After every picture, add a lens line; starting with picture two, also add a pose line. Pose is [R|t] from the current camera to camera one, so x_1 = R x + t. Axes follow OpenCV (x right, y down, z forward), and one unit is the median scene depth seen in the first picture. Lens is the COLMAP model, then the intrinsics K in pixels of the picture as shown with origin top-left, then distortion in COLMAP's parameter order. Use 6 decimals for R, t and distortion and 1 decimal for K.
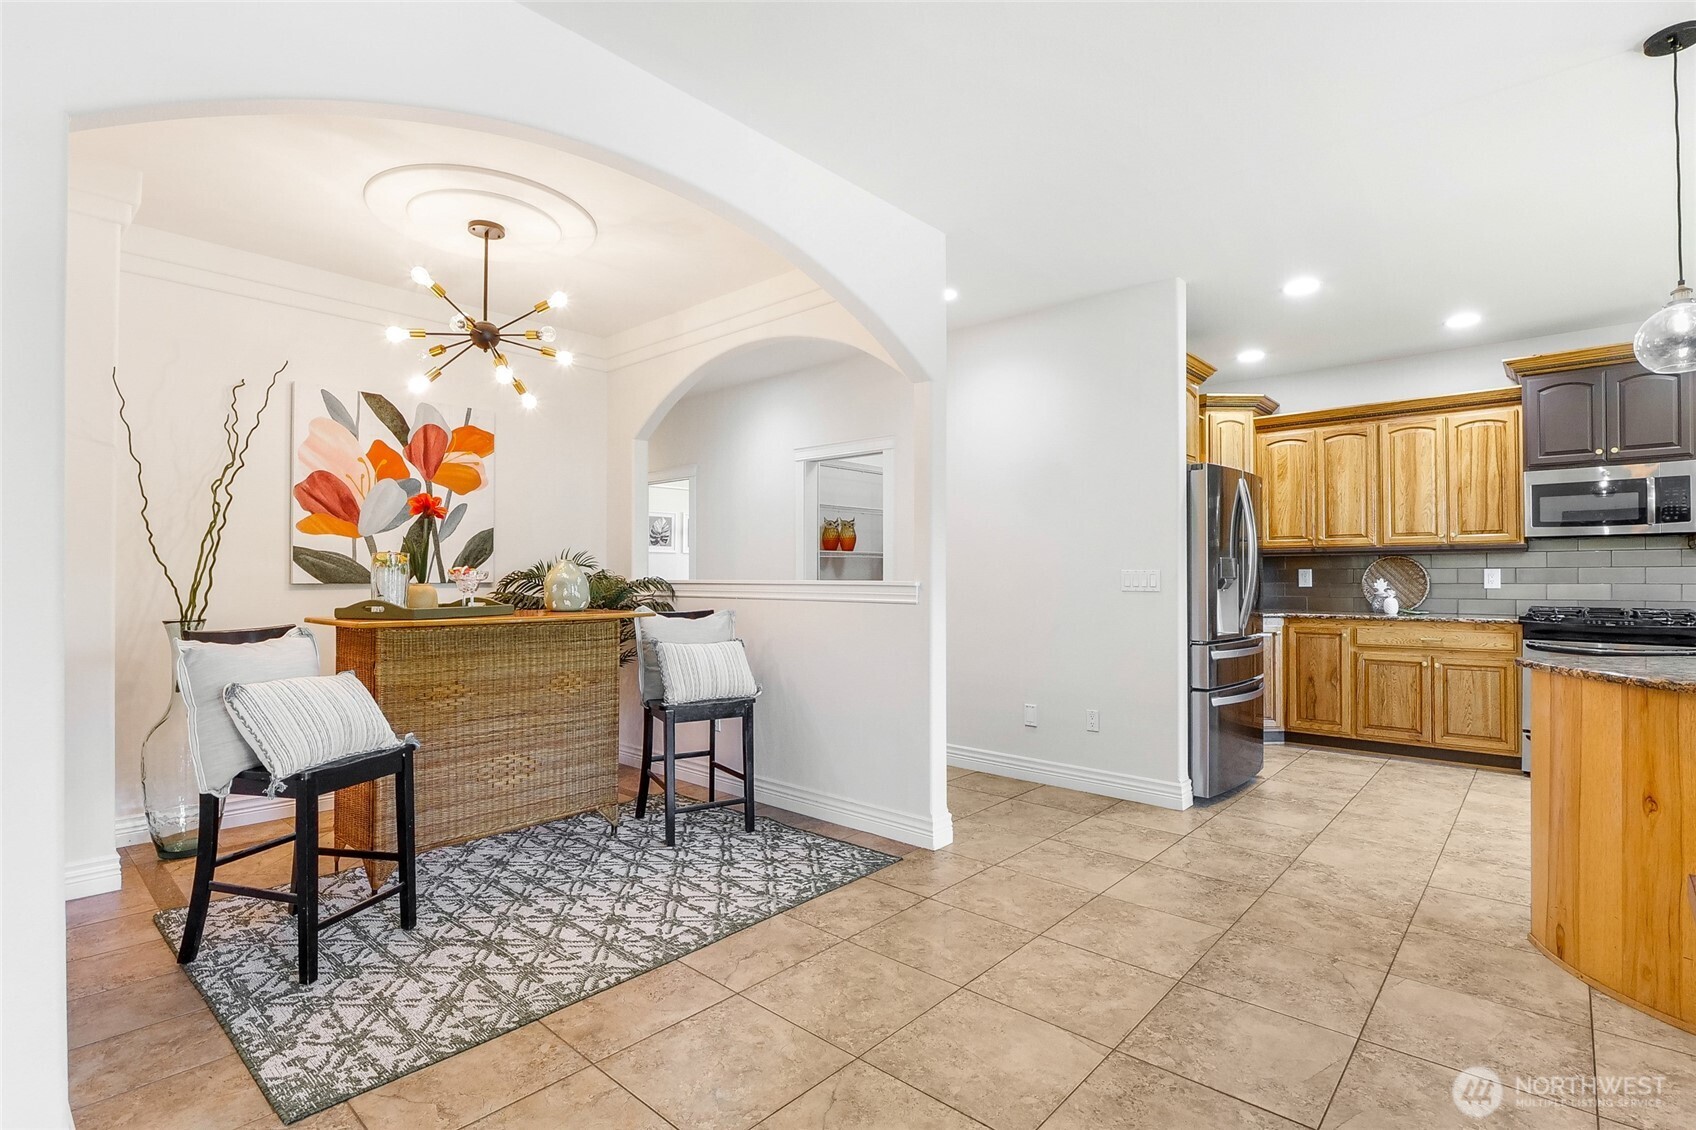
lens RADIAL K [[794.3, 0, 847.9], [0, 794.3, 565.2], [0, 0, 1]] dist [0.000263, 0.000007]
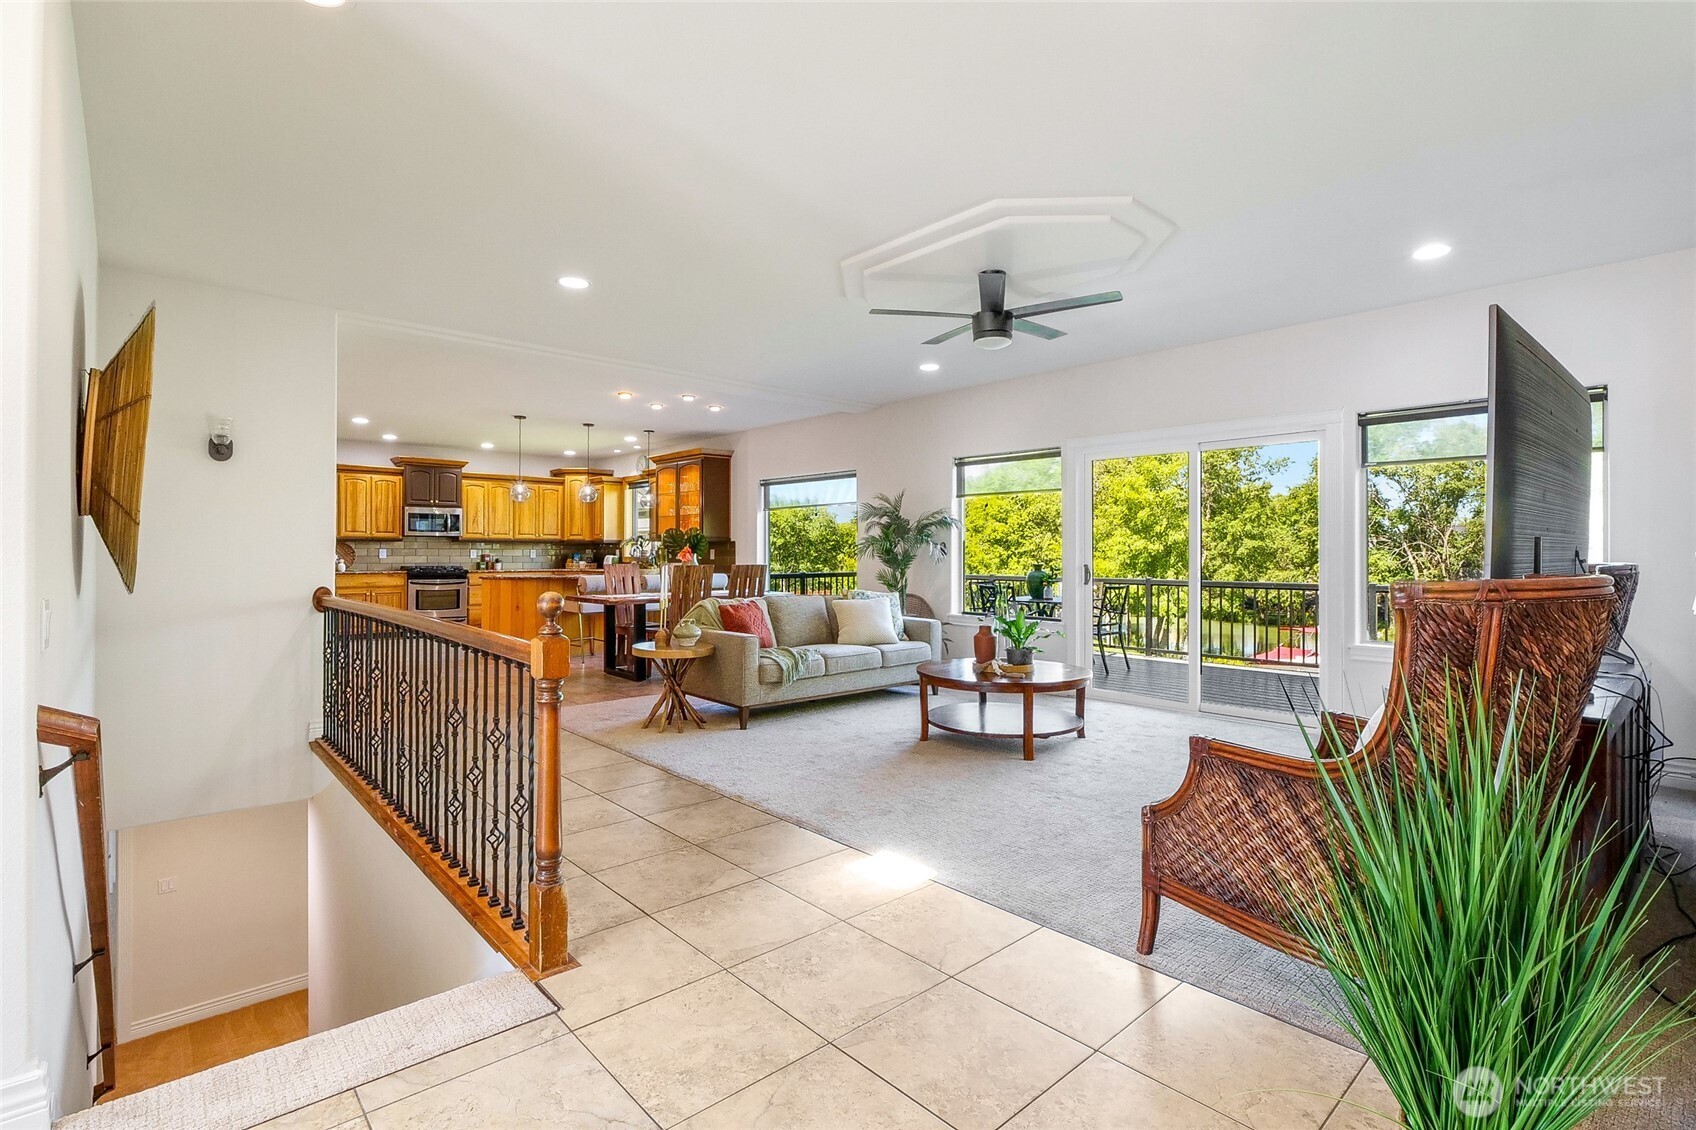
lens RADIAL K [[794.3, 0, 847.9], [0, 794.3, 558.5], [0, 0, 1]] dist [0.000263, 0.000007]
pose [[0.099581, -0.002461, 0.995026, -1.241399], [-0.009003, 0.999954, 0.003374, 0.011655], [-0.994989, -0.009294, 0.099554, -0.474091]]
